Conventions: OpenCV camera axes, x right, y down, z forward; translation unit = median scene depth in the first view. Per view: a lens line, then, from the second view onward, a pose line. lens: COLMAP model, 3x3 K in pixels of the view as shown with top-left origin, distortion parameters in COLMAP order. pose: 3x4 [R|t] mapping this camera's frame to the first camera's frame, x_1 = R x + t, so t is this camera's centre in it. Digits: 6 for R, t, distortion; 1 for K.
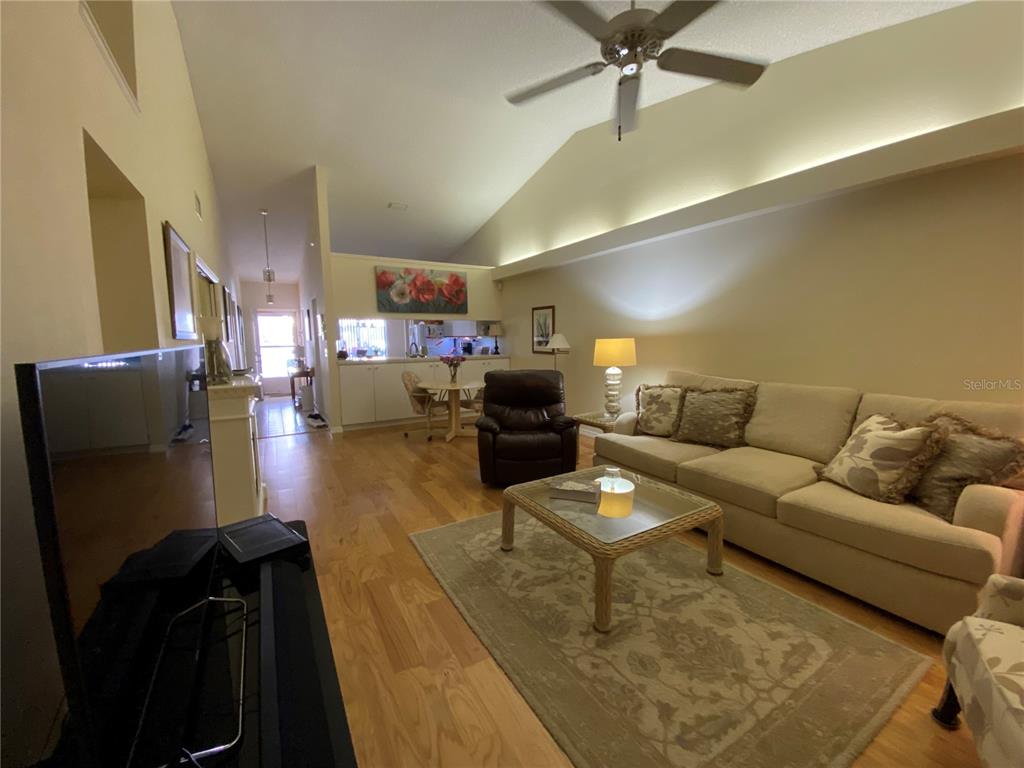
lens RADIAL K [[415.8, 0, 511.5], [0, 415.8, 381.9], [0, 0, 1]] dist [0.030416, -0.030334]
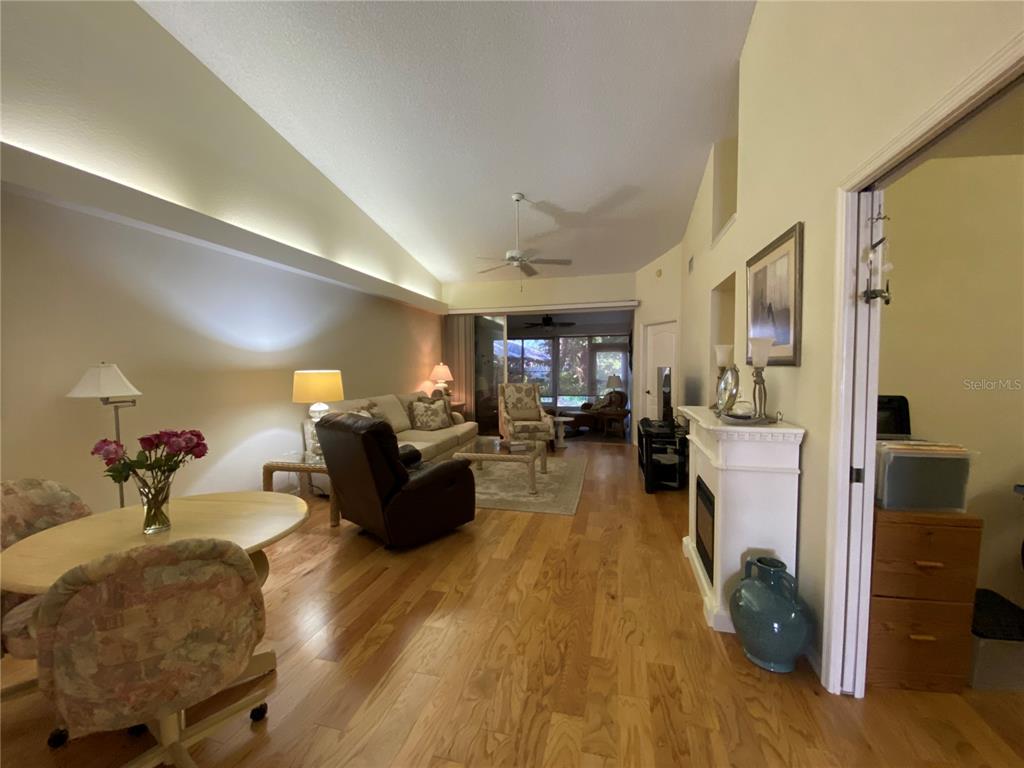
lens RADIAL K [[414.1, 0, 514.0], [0, 414.1, 384.1], [0, 0, 1]] dist [0.027662, -0.030541]
pose [[-0.723185, -0.010899, 0.690568, -1.162912], [0.086275, 0.990618, 0.105983, -0.227463], [-0.685245, 0.136224, -0.715460, 2.316017]]
